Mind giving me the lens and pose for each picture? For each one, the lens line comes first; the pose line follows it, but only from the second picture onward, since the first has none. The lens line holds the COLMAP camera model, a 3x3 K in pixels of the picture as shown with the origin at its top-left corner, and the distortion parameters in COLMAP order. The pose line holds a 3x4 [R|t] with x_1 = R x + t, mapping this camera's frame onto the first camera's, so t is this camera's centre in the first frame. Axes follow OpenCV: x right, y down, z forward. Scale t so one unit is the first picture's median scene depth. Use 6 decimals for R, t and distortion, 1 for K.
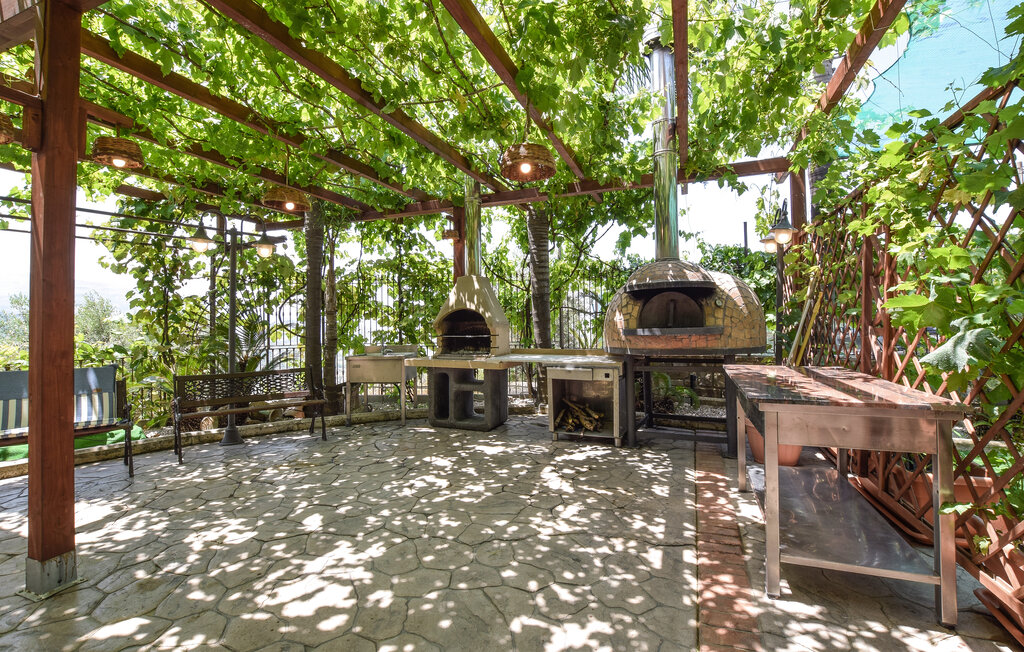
lens RADIAL K [[460.2, 0, 512.2], [0, 460.2, 312.0], [0, 0, 1]] dist [-0.001928, -0.000200]
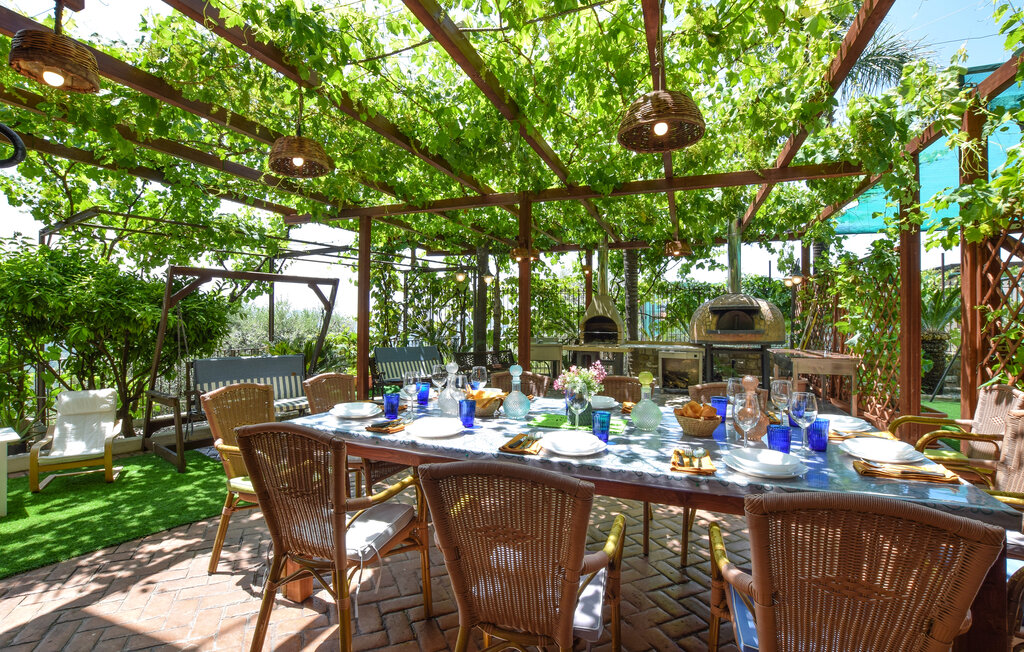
lens RADIAL K [[460.2, 0, 512.2], [0, 460.2, 312.0], [0, 0, 1]] dist [-0.001928, -0.000200]
pose [[0.999814, 0.014390, 0.012819, -0.427649], [-0.014558, 0.999809, 0.013077, -0.035979], [-0.012629, -0.013261, 0.999832, -0.615853]]
